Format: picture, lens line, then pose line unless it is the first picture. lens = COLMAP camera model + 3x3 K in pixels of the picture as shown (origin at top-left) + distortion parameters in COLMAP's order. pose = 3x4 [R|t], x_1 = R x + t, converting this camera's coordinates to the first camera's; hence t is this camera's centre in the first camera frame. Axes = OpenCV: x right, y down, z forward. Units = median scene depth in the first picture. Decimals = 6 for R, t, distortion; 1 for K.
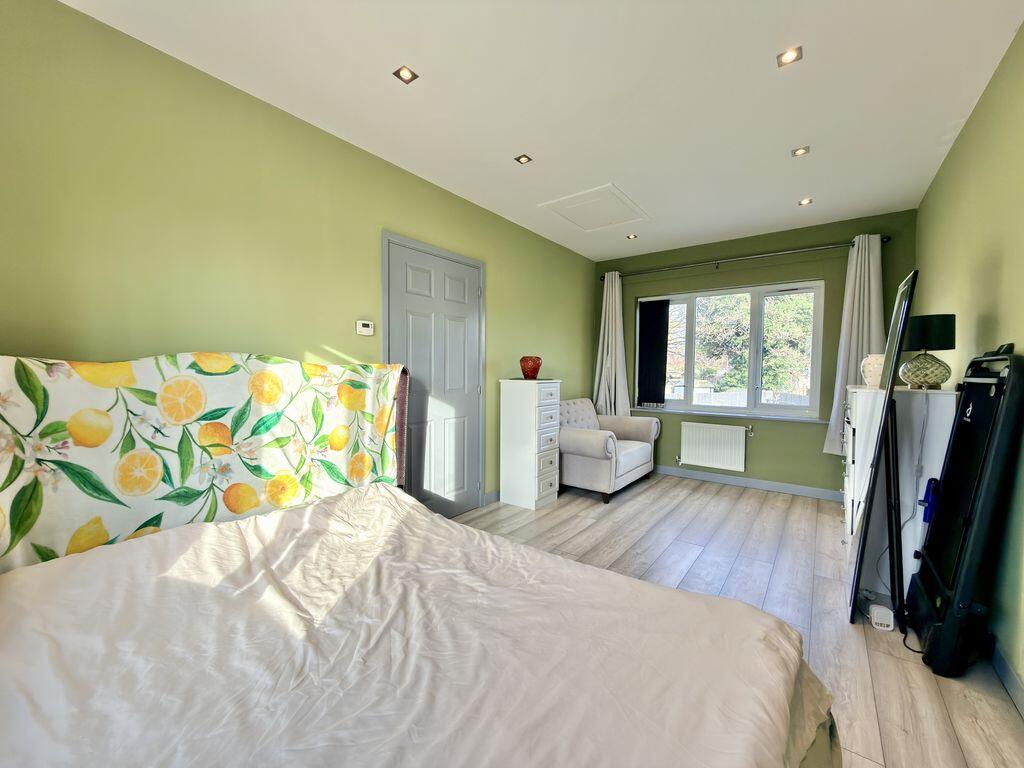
lens RADIAL K [[408.4, 0, 513.8], [0, 408.4, 383.9], [0, 0, 1]] dist [-0.001438, -0.000014]
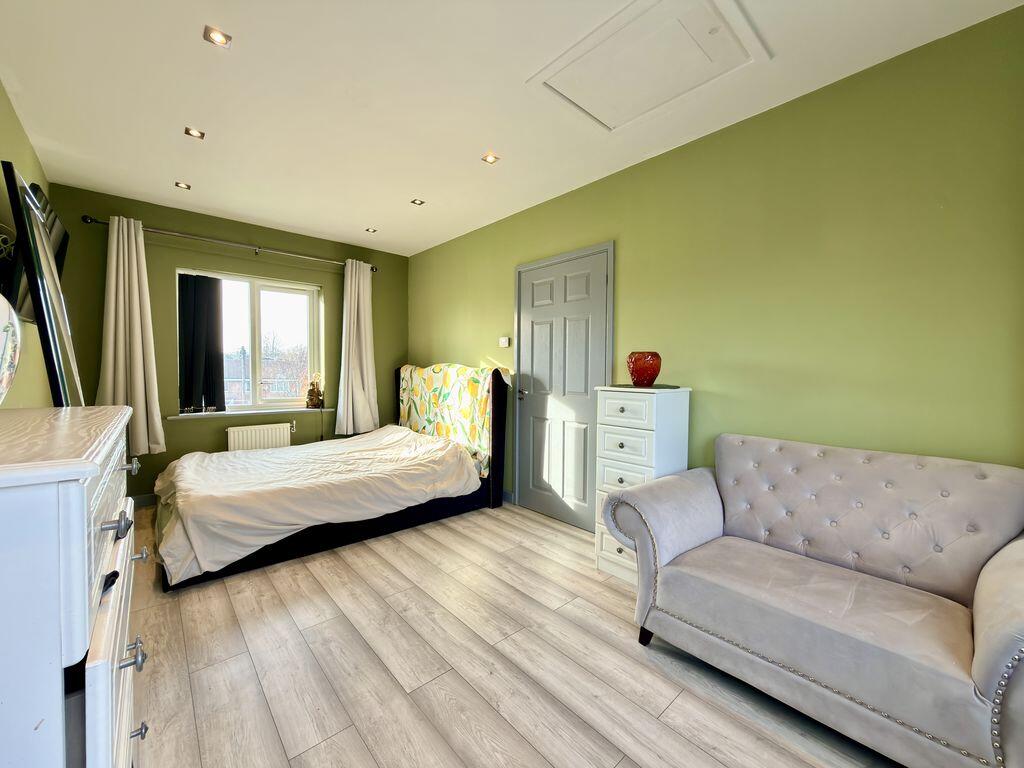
lens RADIAL K [[408.4, 0, 513.8], [0, 408.4, 383.9], [0, 0, 1]] dist [-0.001438, -0.000014]
pose [[-0.183732, 0.025805, -0.982638, 1.326414], [-0.043275, 0.998474, 0.034312, -0.053695], [0.982023, 0.048828, -0.182335, 1.666835]]
